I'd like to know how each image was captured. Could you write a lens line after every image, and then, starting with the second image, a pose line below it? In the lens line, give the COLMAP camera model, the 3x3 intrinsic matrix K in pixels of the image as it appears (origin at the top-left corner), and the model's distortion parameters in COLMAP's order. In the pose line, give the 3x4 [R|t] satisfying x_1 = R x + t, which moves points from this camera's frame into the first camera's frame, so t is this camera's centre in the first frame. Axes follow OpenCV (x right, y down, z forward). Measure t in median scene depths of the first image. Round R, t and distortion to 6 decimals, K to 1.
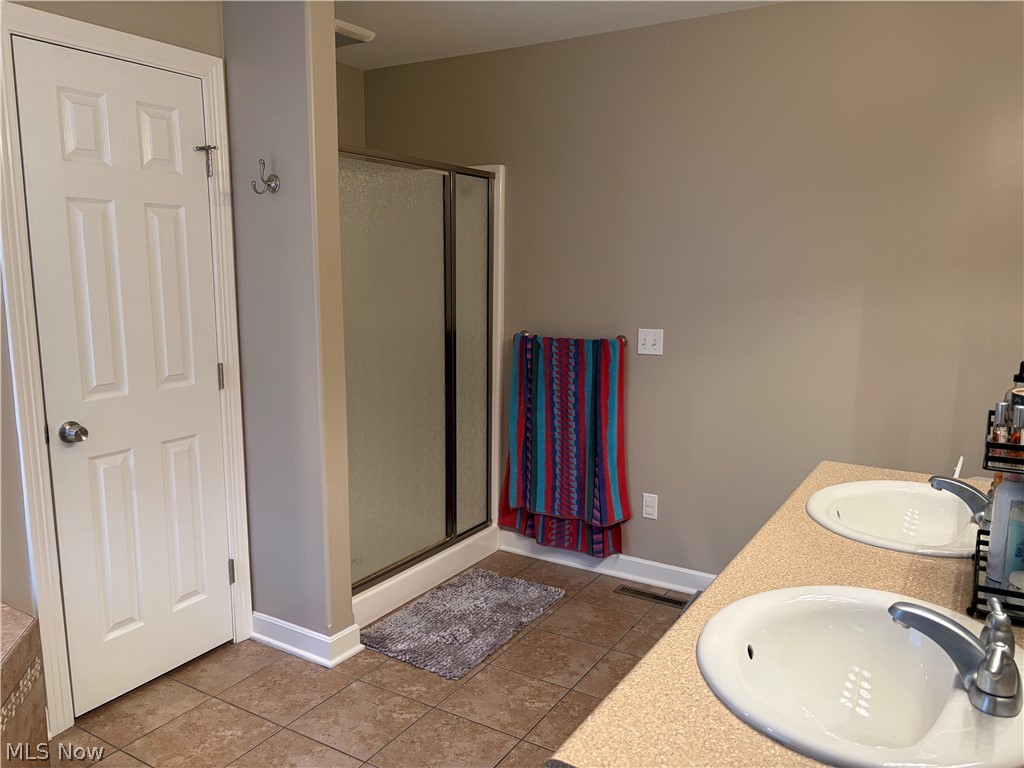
lens RADIAL K [[774.5, 0, 510.7], [0, 774.5, 383.2], [0, 0, 1]] dist [0.017711, -0.005888]
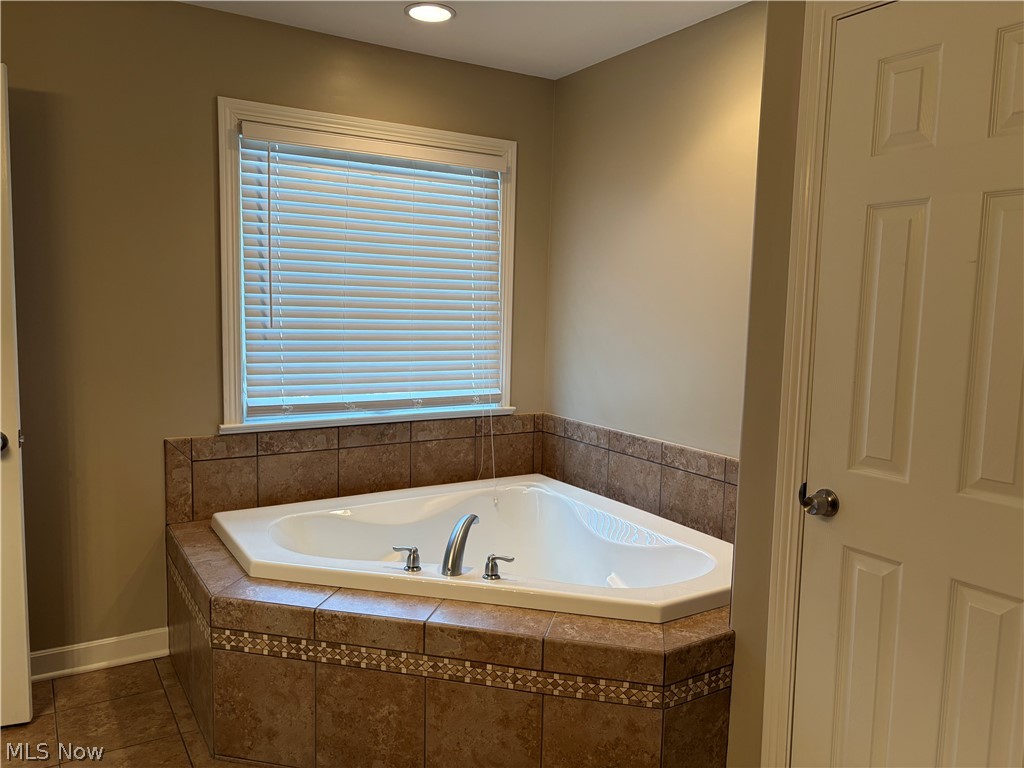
lens RADIAL K [[774.5, 0, 511.9], [0, 774.5, 381.5], [0, 0, 1]] dist [0.017711, -0.005888]
pose [[-0.441356, 0.083396, -0.893448, 0.266153], [-0.156104, 0.973354, 0.167968, -0.136571], [0.883650, 0.213605, -0.416577, 0.989341]]
